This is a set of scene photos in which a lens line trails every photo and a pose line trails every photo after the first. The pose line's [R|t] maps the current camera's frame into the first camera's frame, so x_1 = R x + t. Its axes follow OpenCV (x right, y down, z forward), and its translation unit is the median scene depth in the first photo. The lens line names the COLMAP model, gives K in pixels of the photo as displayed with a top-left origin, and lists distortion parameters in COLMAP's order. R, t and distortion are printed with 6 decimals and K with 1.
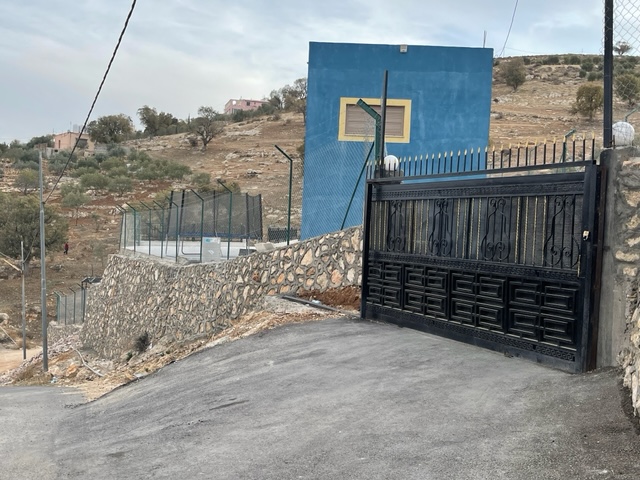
lens RADIAL K [[768.4, 0, 320.0], [0, 768.4, 240.0], [0, 0, 1]] dist [0.006359, 0.004025]
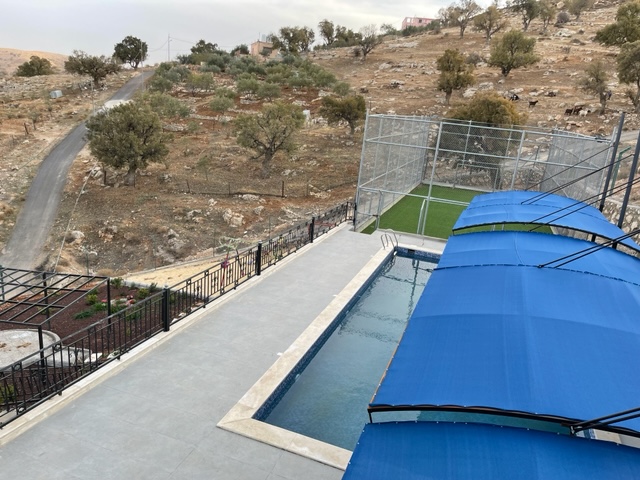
lens RADIAL K [[480.4, 0, 320.0], [0, 480.4, 240.0], [0, 0, 1]] dist [0.079300, -0.110304]
pose [[0.952766, 0.129353, -0.274782, 0.020398], [-0.061396, 0.968117, 0.242857, -0.028204], [0.297435, -0.214515, 0.930331, 0.246104]]
